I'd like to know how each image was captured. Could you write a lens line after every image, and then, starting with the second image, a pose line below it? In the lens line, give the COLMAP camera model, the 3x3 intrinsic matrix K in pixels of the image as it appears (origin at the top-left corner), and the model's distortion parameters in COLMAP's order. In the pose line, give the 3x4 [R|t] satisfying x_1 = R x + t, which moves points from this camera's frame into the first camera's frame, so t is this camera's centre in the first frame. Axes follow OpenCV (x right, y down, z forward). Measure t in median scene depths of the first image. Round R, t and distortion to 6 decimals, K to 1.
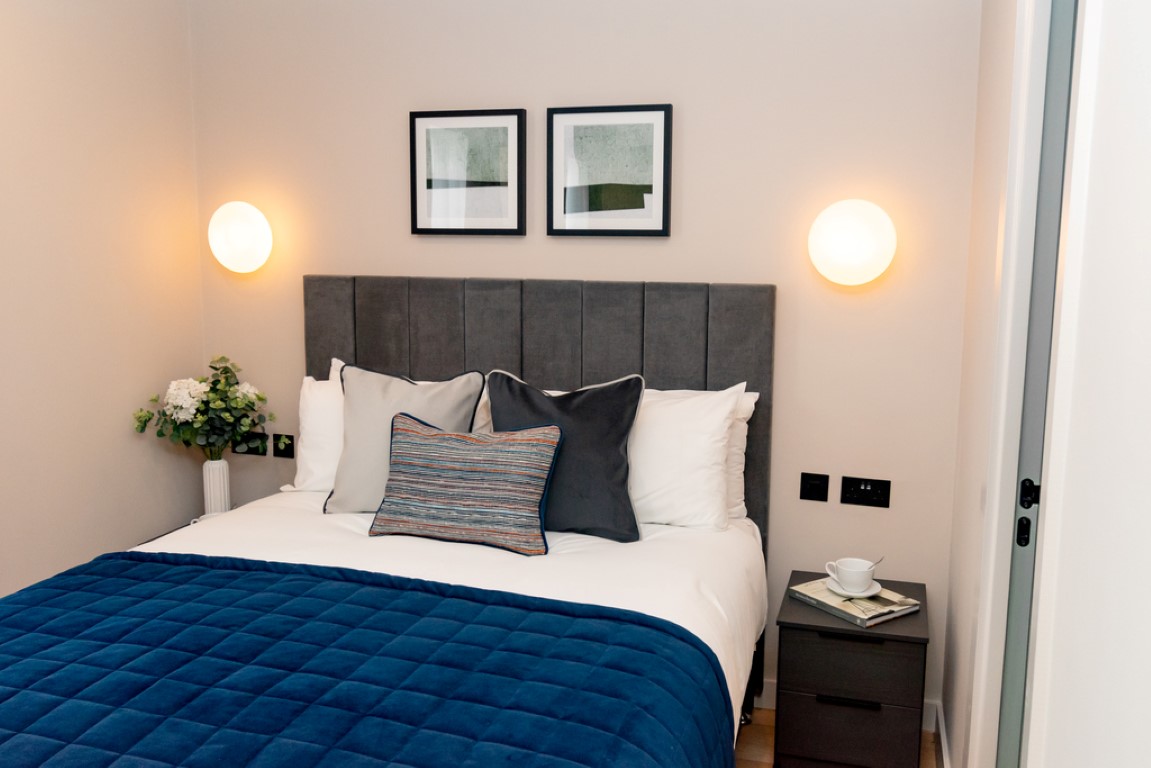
lens RADIAL K [[971.7, 0, 585.4], [0, 971.7, 381.3], [0, 0, 1]] dist [-0.005113, -0.008186]
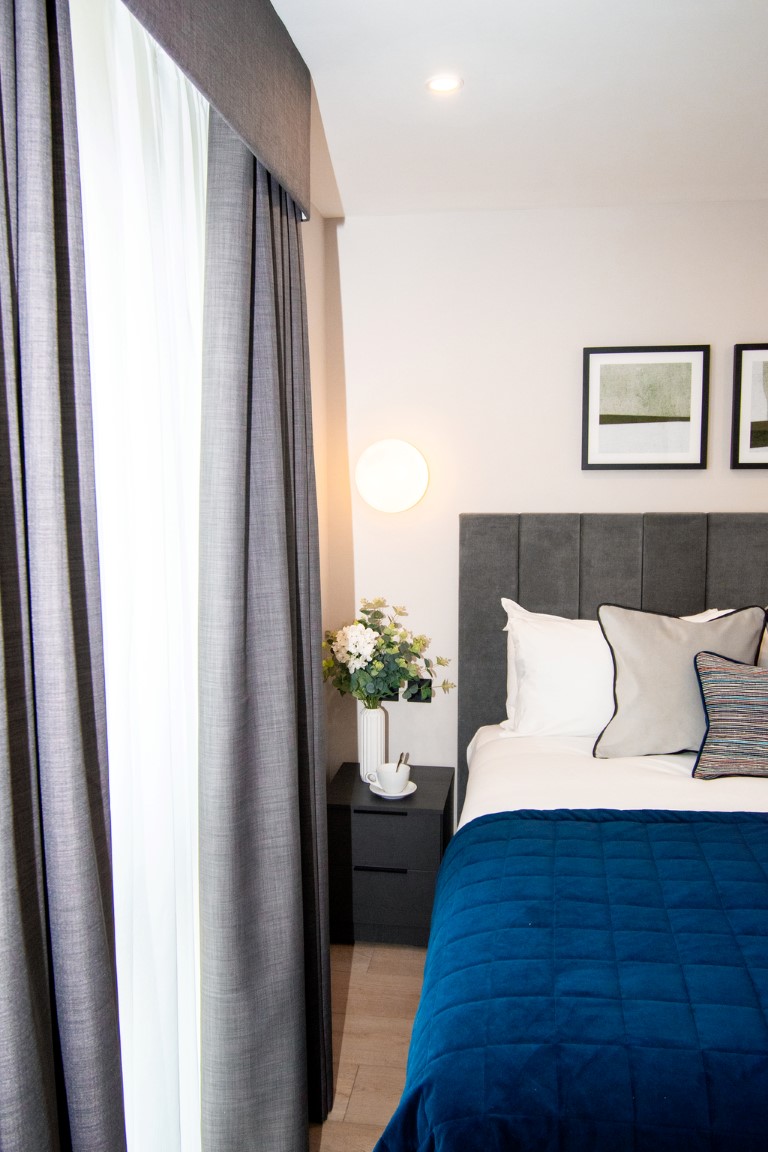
lens RADIAL K [[972.5, 0, 375.1], [0, 972.5, 573.1], [0, 0, 1]] dist [-0.005113, -0.008186]
pose [[0.990975, -0.031023, 0.130407, -0.586854], [0.035451, 0.998866, -0.031772, -0.025270], [-0.129273, 0.036108, 0.990951, 0.054874]]
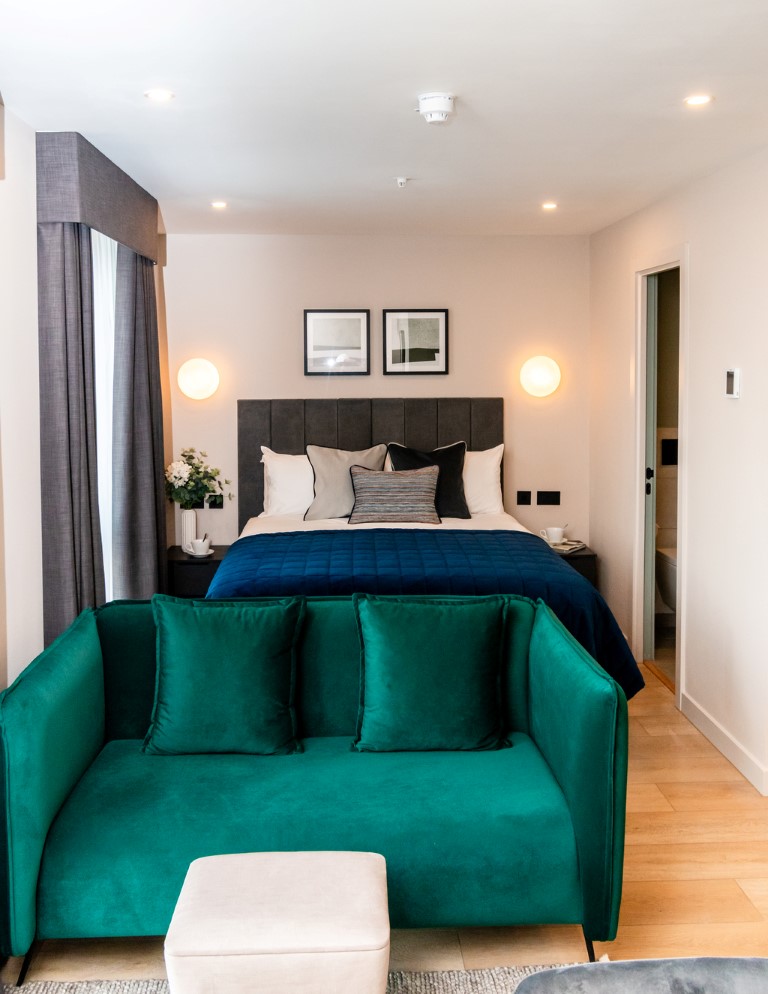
lens RADIAL K [[967.6, 0, 385.6], [0, 967.6, 416.2], [0, 0, 1]] dist [-0.002414, 0.000000]
pose [[0.945156, -0.033032, 0.324946, -0.703085], [0.061451, 0.995090, -0.077585, 0.082305], [-0.320787, 0.093299, 0.942545, -0.831982]]
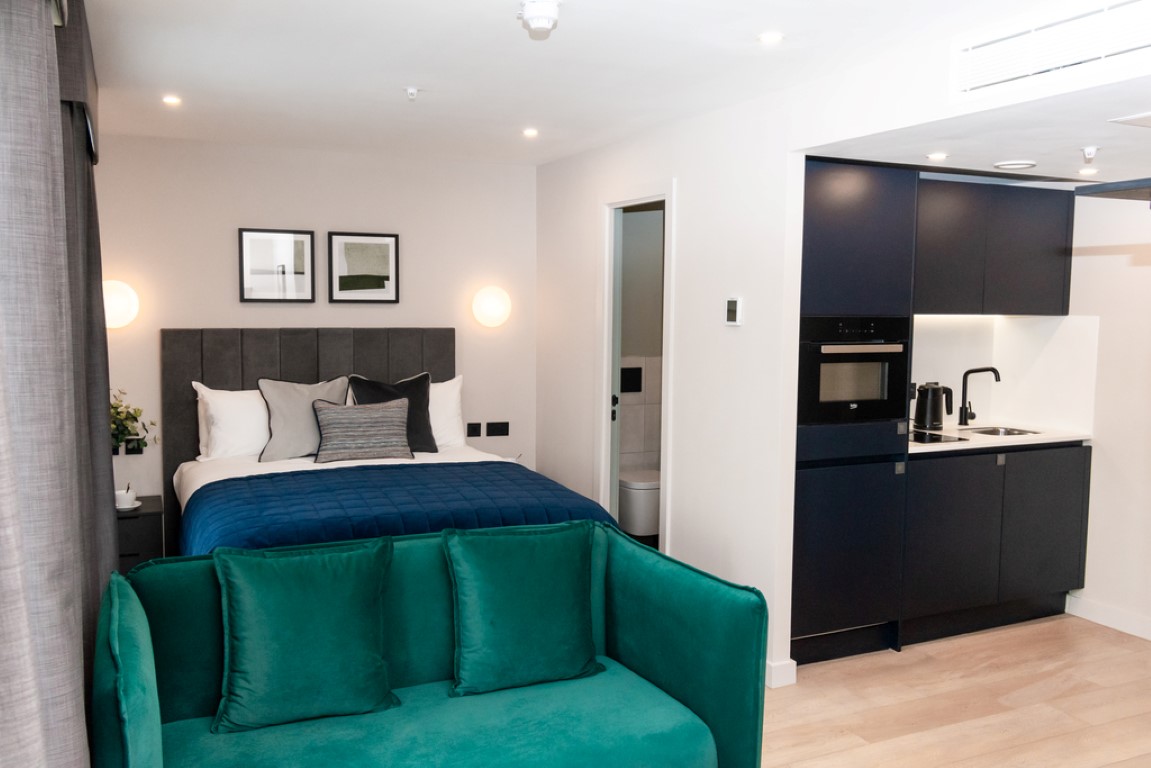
lens RADIAL K [[971.7, 0, 577.7], [0, 971.7, 382.7], [0, 0, 1]] dist [-0.005113, -0.008186]
pose [[0.750566, -0.057377, 0.658300, -0.937677], [0.092263, 0.995564, -0.018421, 0.072751], [-0.654323, 0.074563, 0.752530, -0.653024]]
